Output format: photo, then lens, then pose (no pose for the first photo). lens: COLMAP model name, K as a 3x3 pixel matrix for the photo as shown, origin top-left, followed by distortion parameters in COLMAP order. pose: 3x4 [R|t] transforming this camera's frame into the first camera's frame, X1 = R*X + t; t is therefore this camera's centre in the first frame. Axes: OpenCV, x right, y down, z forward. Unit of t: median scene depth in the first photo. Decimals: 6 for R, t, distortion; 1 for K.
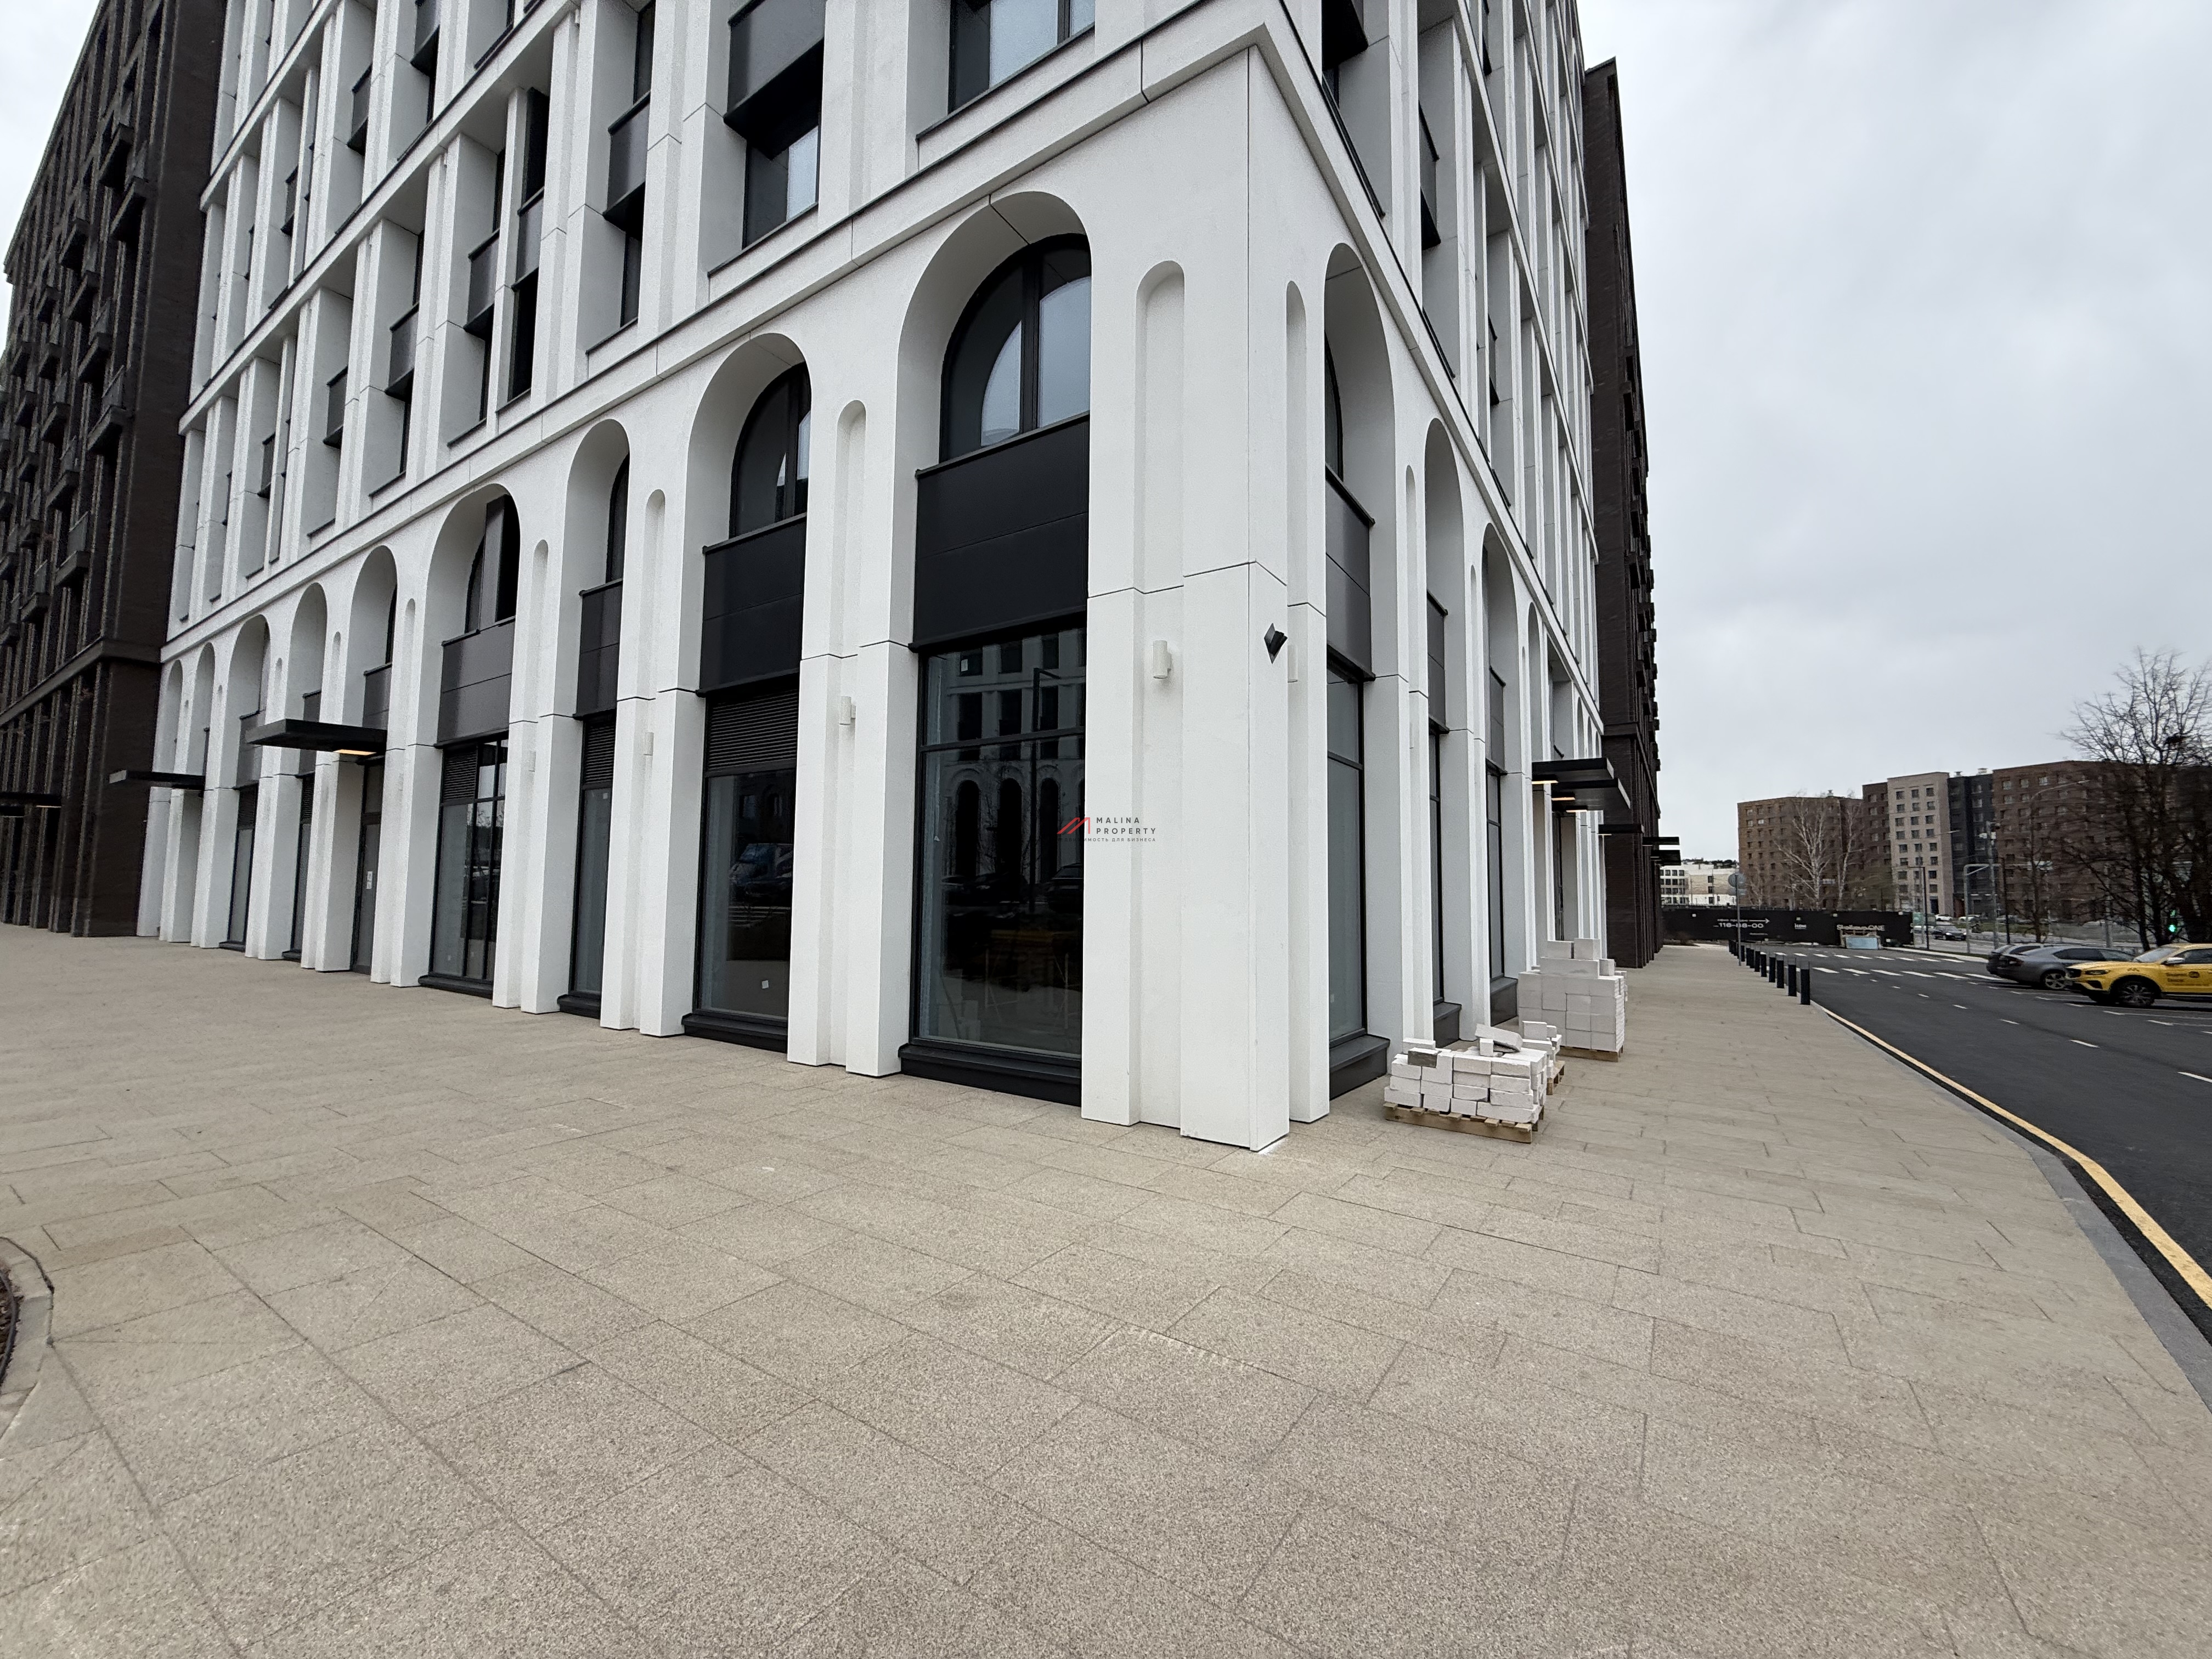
lens RADIAL K [[880.1, 0, 1106.0], [0, 880.1, 829.5], [0, 0, 1]] dist [0.002186, -0.000537]
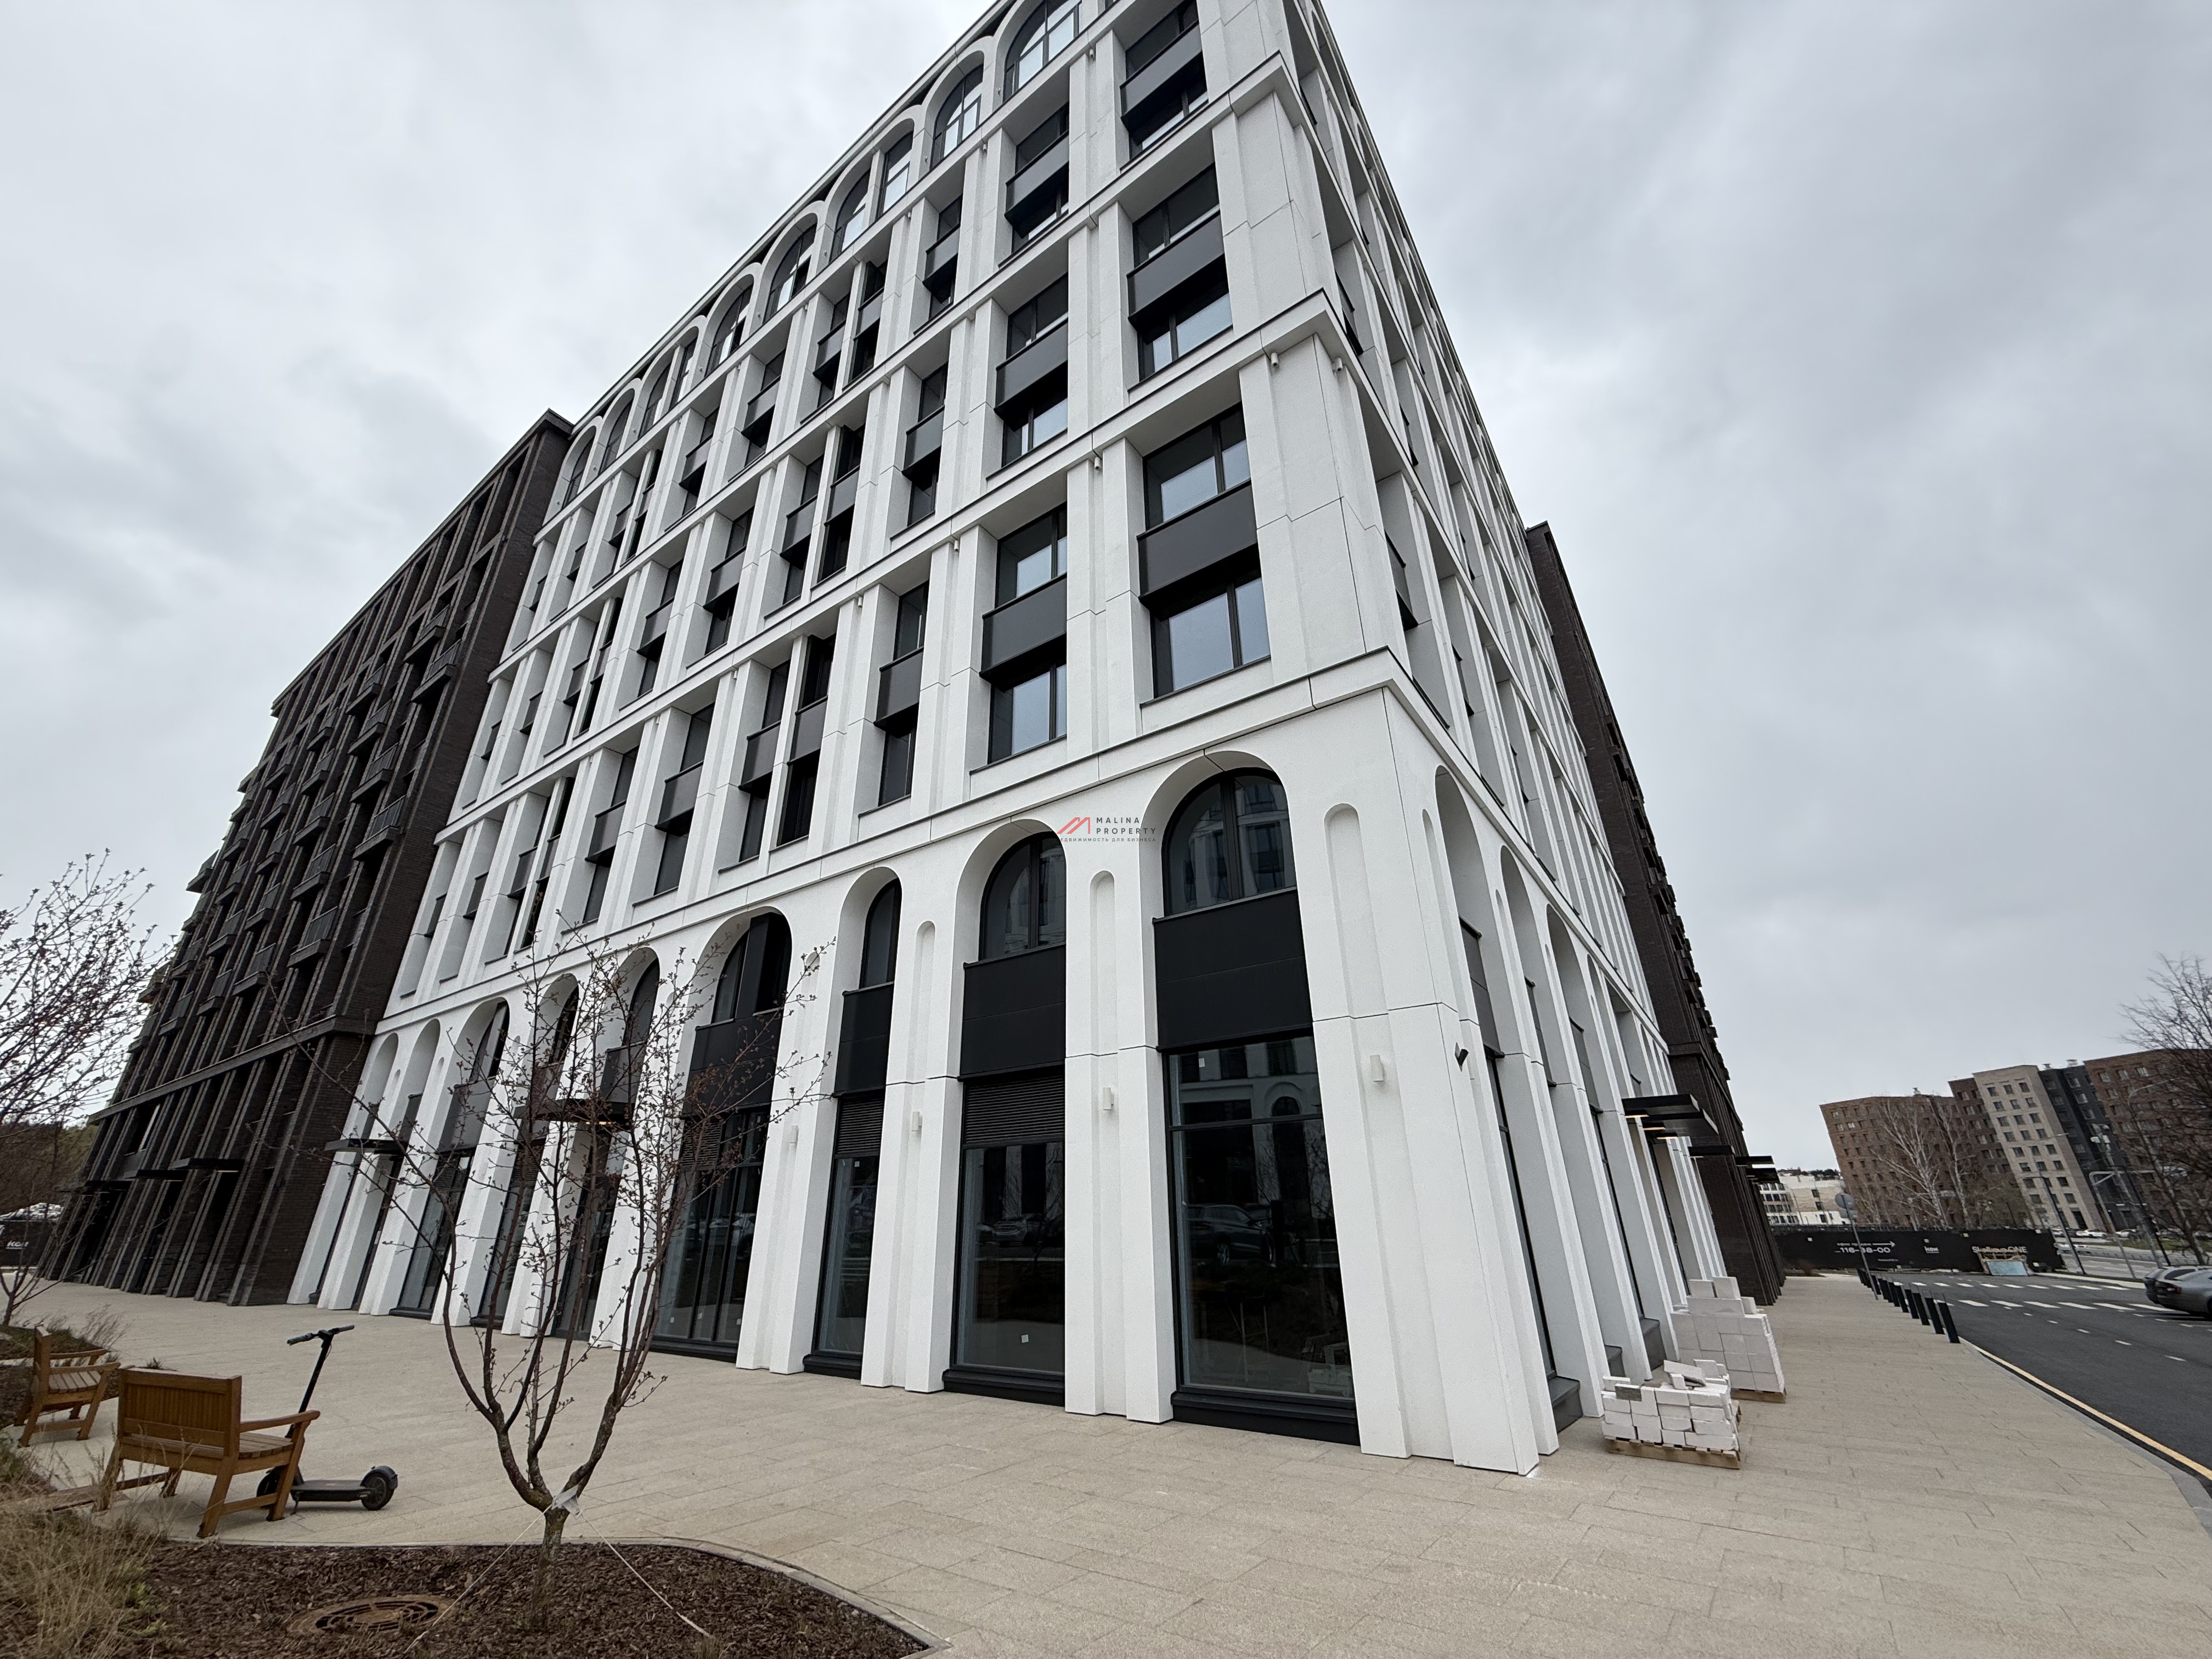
lens RADIAL K [[873.6, 0, 1106.0], [0, 873.6, 829.5], [0, 0, 1]] dist [-0.000536, 0.000159]
pose [[0.998790, -0.039294, -0.029571, -0.103991], [0.026559, 0.937070, -0.348129, -0.024744], [0.041389, 0.346922, 0.936980, -0.153712]]
